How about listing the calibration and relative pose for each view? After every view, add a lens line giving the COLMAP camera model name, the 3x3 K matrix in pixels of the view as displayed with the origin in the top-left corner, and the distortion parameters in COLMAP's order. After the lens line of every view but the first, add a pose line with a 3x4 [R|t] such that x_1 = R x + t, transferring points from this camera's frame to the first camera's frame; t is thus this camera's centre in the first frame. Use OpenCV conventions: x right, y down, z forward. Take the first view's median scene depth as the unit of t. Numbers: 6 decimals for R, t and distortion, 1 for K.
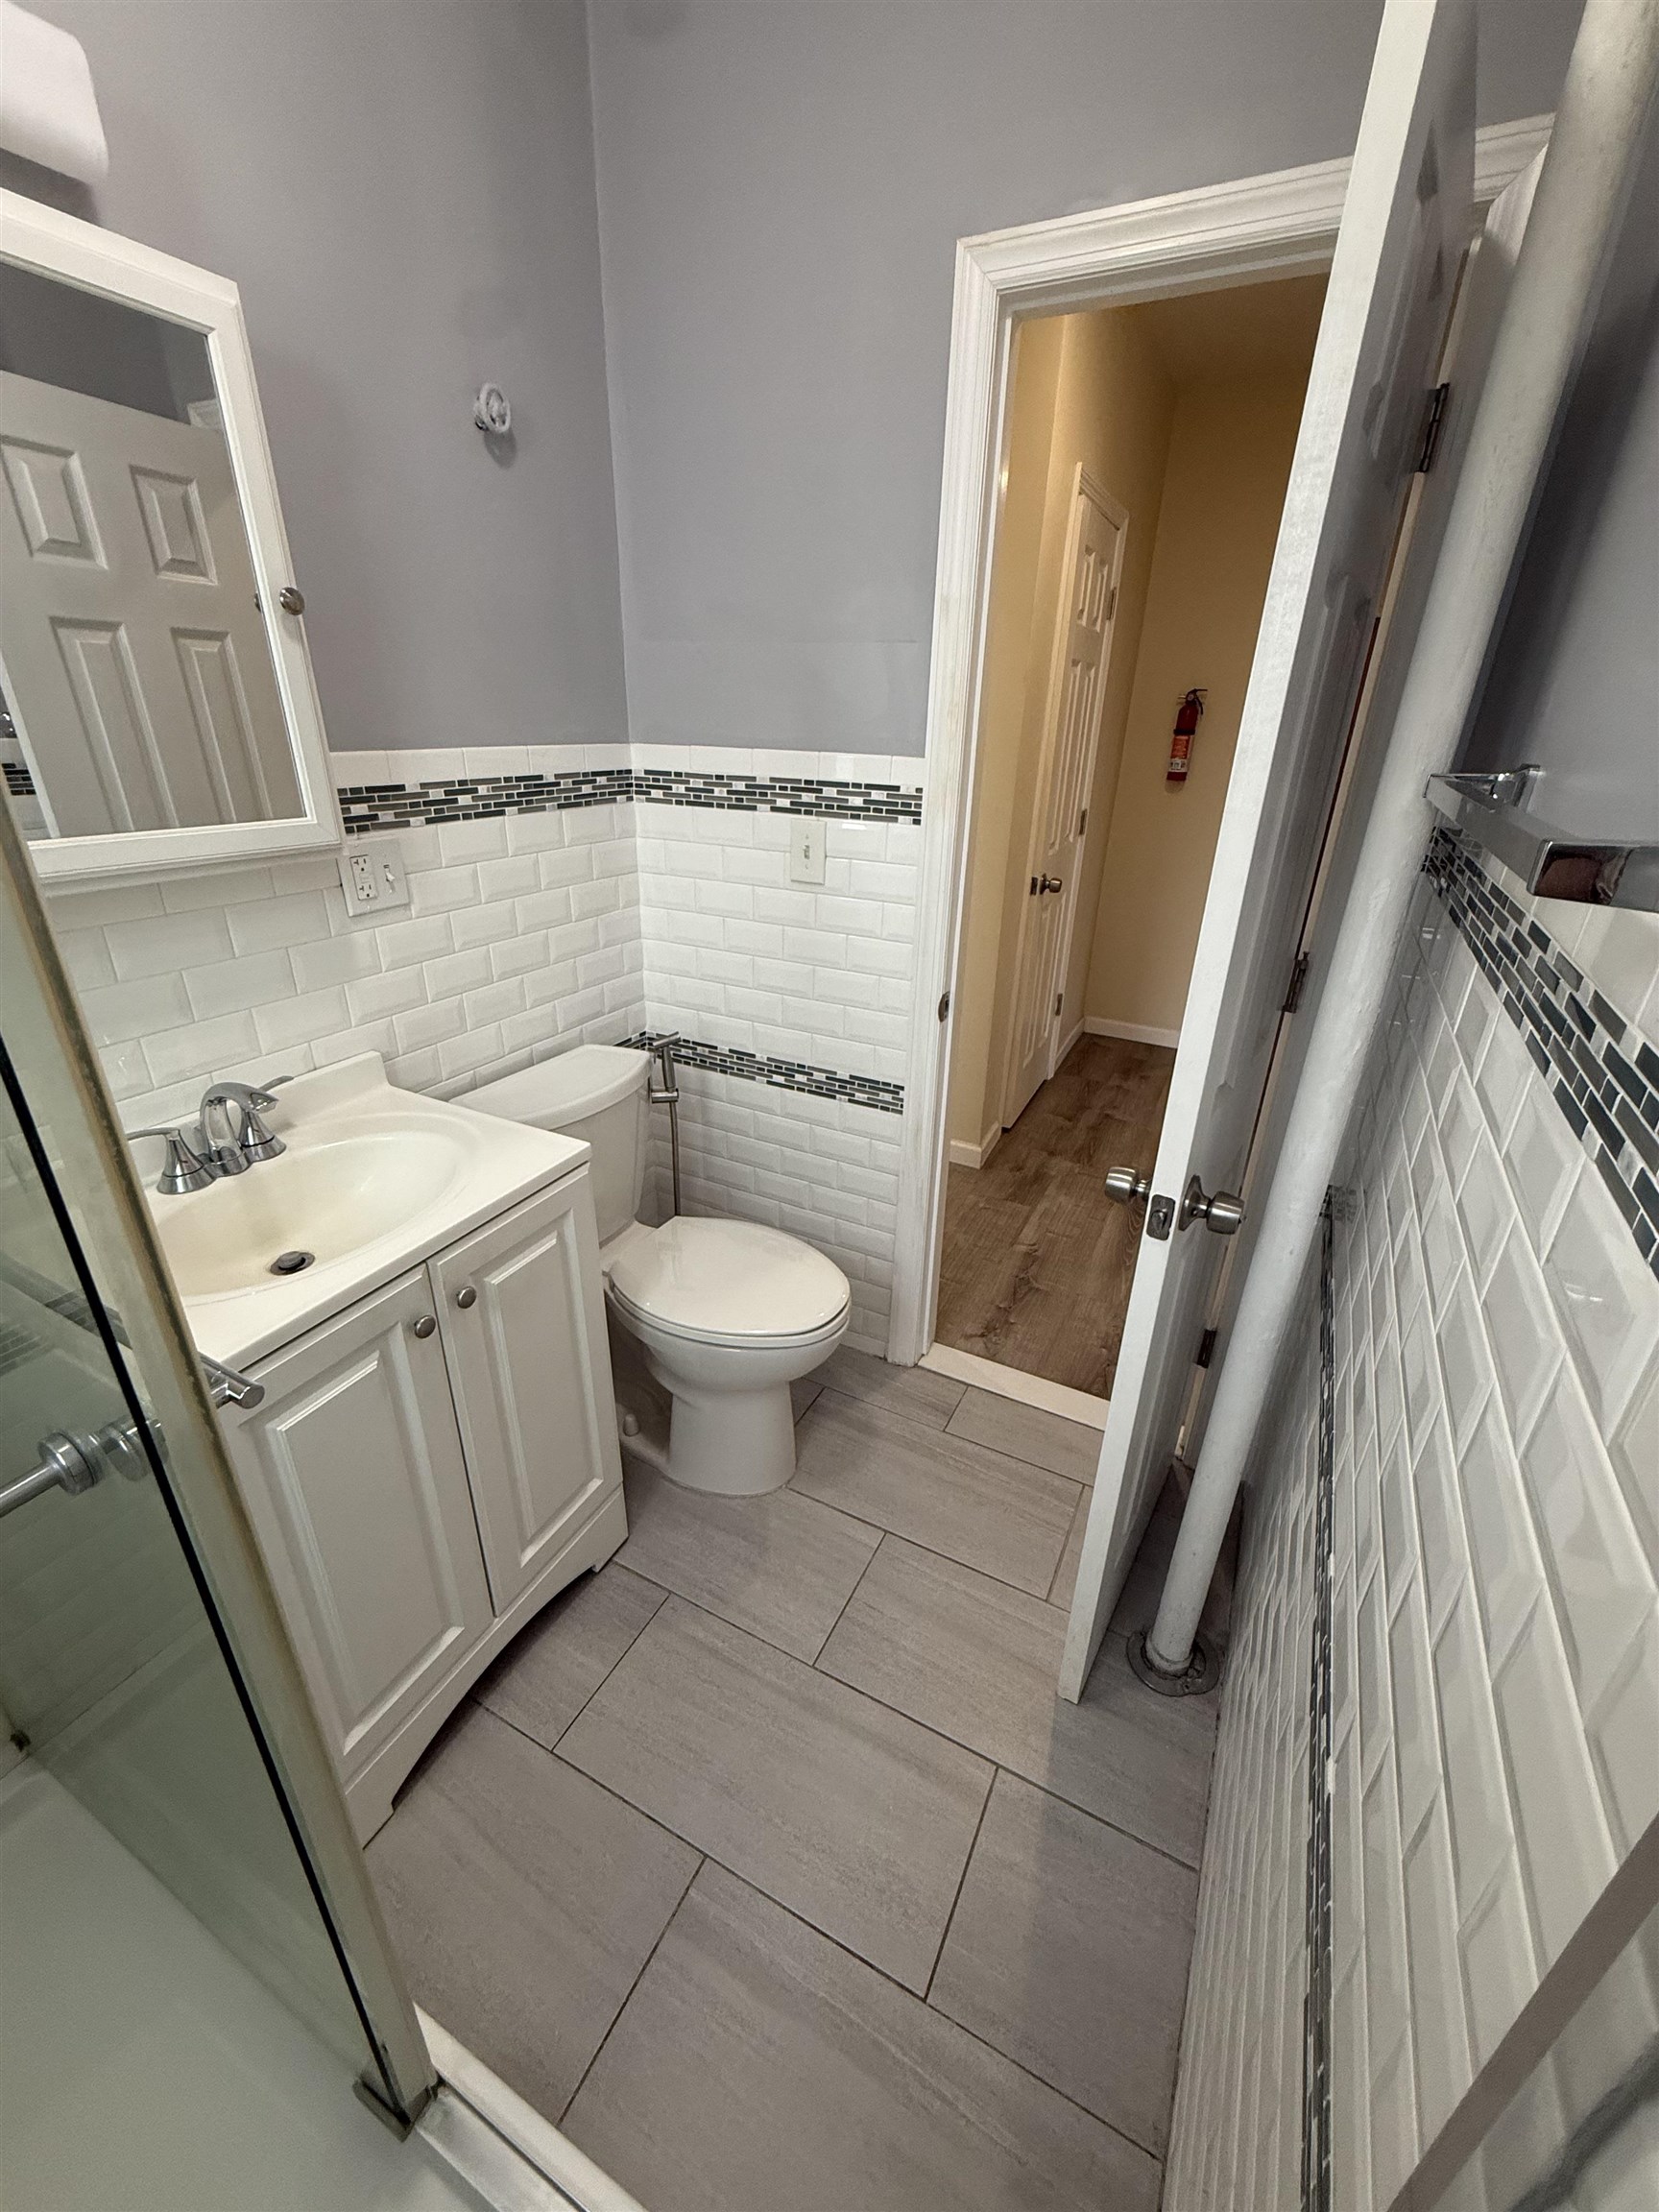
lens RADIAL K [[879.1, 0, 828.2], [0, 879.1, 1103.4], [0, 0, 1]] dist [-0.000158, 0.000001]
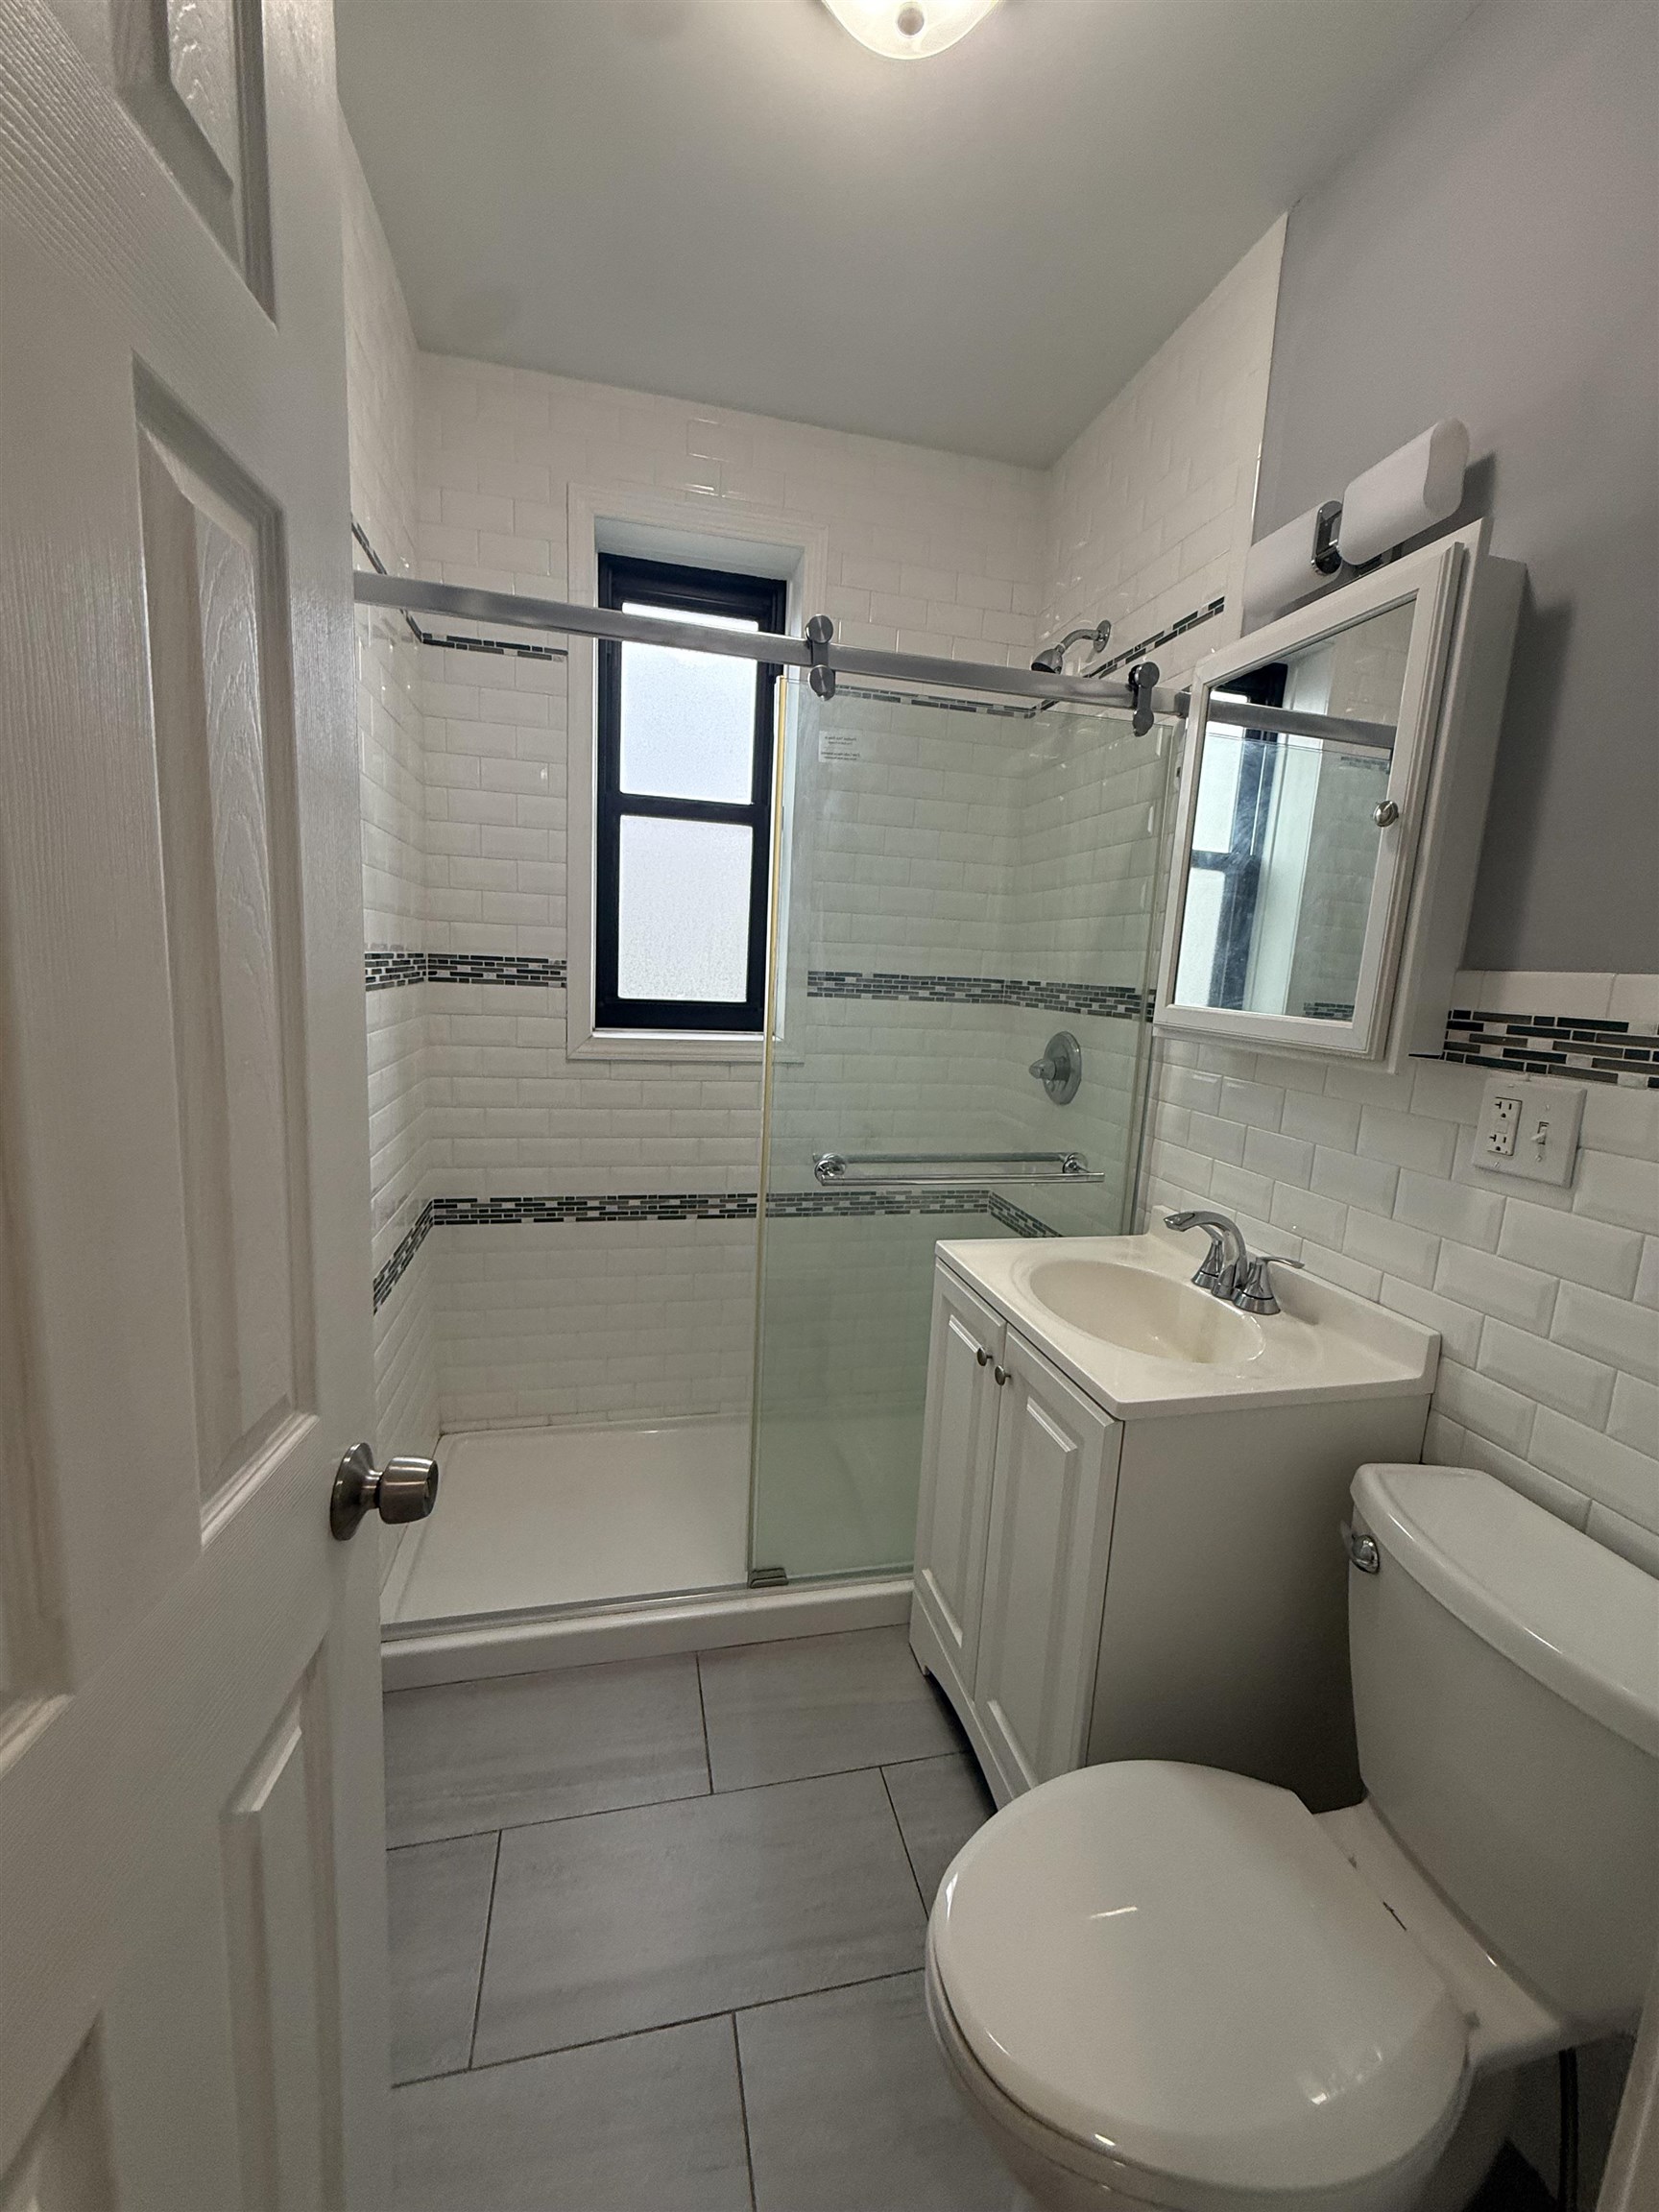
lens RADIAL K [[879.1, 0, 828.2], [0, 879.1, 1103.4], [0, 0, 1]] dist [-0.000158, 0.000001]
pose [[-0.751500, 0.042503, -0.658362, 0.405865], [-0.330020, 0.839873, 0.430928, -0.404347], [0.571257, 0.541116, -0.617138, 1.114131]]
